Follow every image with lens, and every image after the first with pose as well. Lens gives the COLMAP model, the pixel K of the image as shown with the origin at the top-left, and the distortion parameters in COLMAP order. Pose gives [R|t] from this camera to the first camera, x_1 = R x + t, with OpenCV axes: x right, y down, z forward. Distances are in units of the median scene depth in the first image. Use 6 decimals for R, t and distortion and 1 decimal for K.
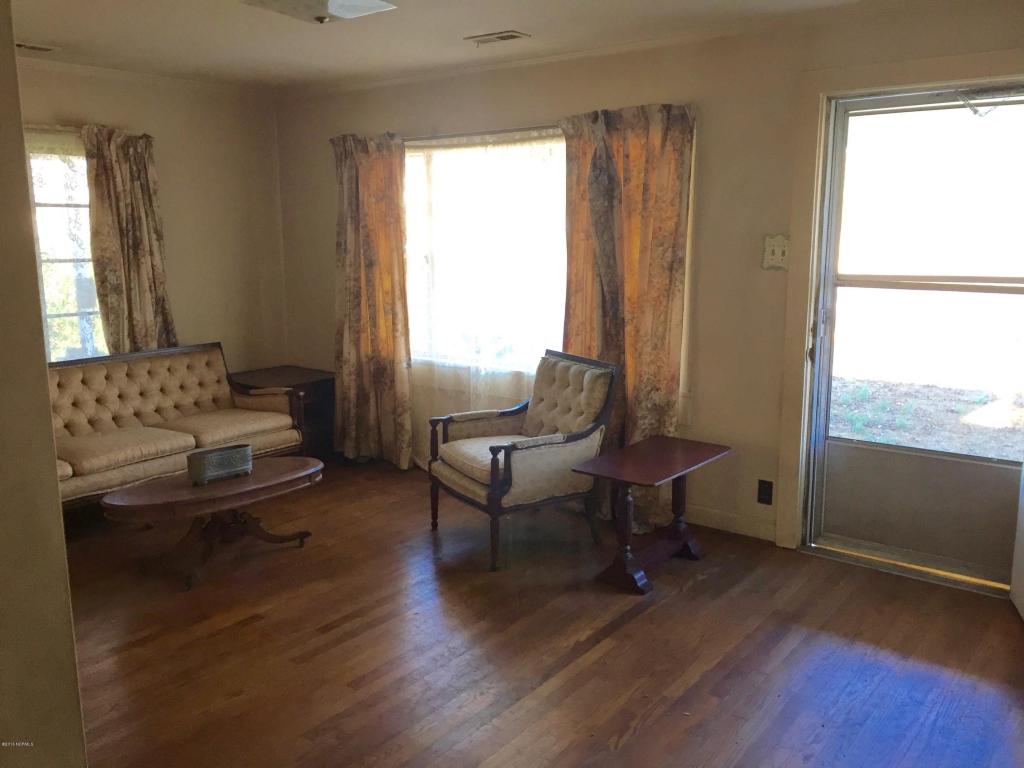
lens RADIAL K [[869.9, 0, 509.1], [0, 869.9, 385.4], [0, 0, 1]] dist [0.082249, -0.106501]
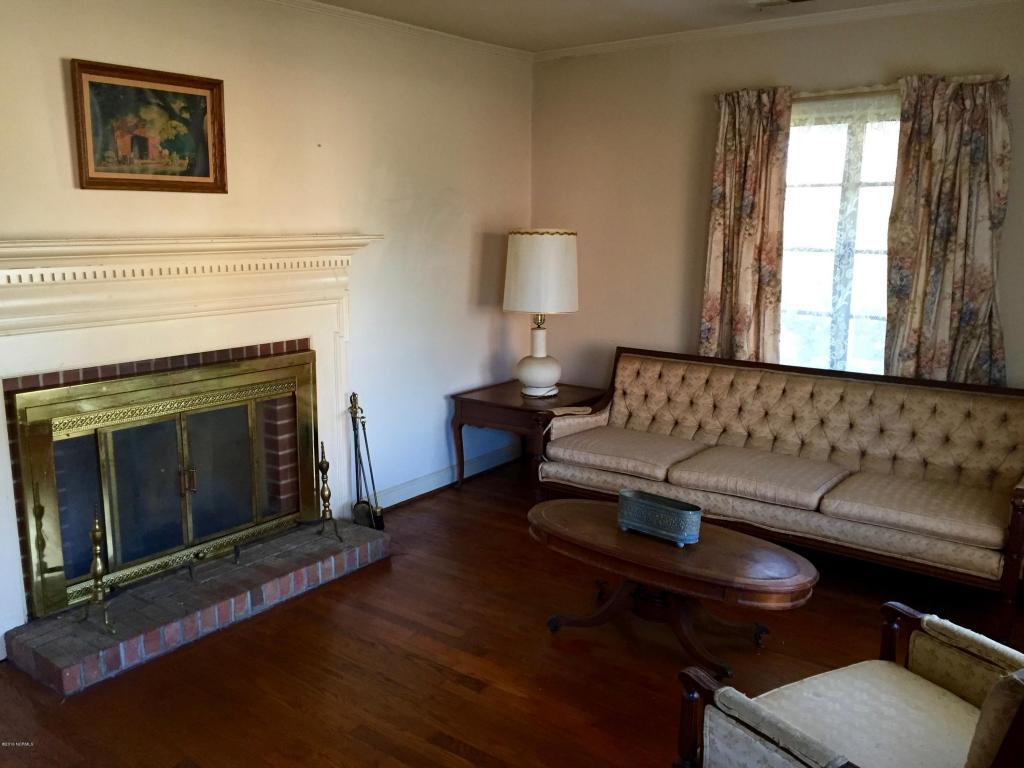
lens RADIAL K [[869.9, 0, 509.1], [0, 869.9, 385.4], [0, 0, 1]] dist [0.082249, -0.106501]
pose [[-0.004825, 0.193205, -0.981147, 0.321927], [-0.175974, 0.965683, 0.191025, -0.117080], [0.984383, 0.173578, 0.029339, 0.655242]]
